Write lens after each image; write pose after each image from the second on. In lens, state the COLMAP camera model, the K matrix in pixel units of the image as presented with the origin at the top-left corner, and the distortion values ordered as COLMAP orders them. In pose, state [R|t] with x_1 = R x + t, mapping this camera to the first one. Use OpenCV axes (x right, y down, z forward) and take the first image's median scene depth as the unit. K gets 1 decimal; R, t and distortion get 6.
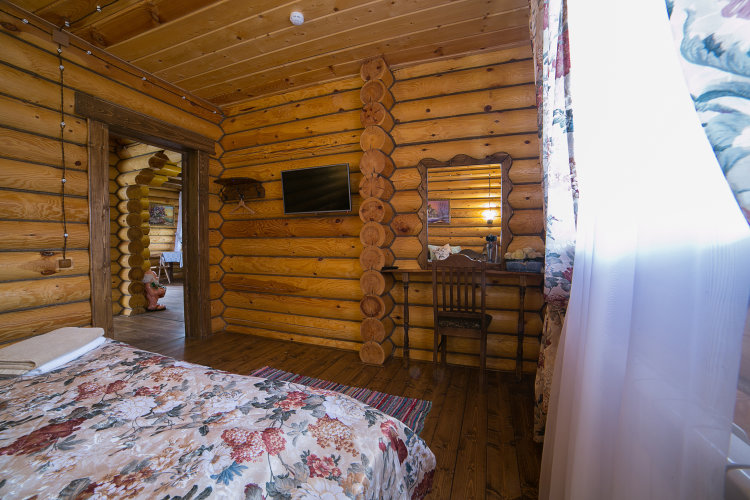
lens RADIAL K [[306.5, 0, 376.1], [0, 306.5, 248.5], [0, 0, 1]] dist [-0.021186, 0.002522]
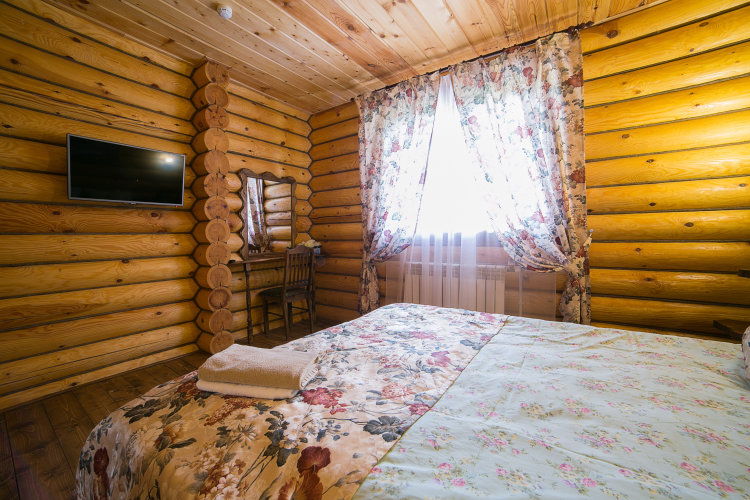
lens RADIAL K [[306.5, 0, 377.3], [0, 306.5, 243.7], [0, 0, 1]] dist [-0.021186, 0.002522]
pose [[0.251342, -0.033914, 0.967304, -0.791570], [0.021457, 0.999336, 0.029461, -0.019627], [-0.967660, 0.013351, 0.251903, 0.185005]]
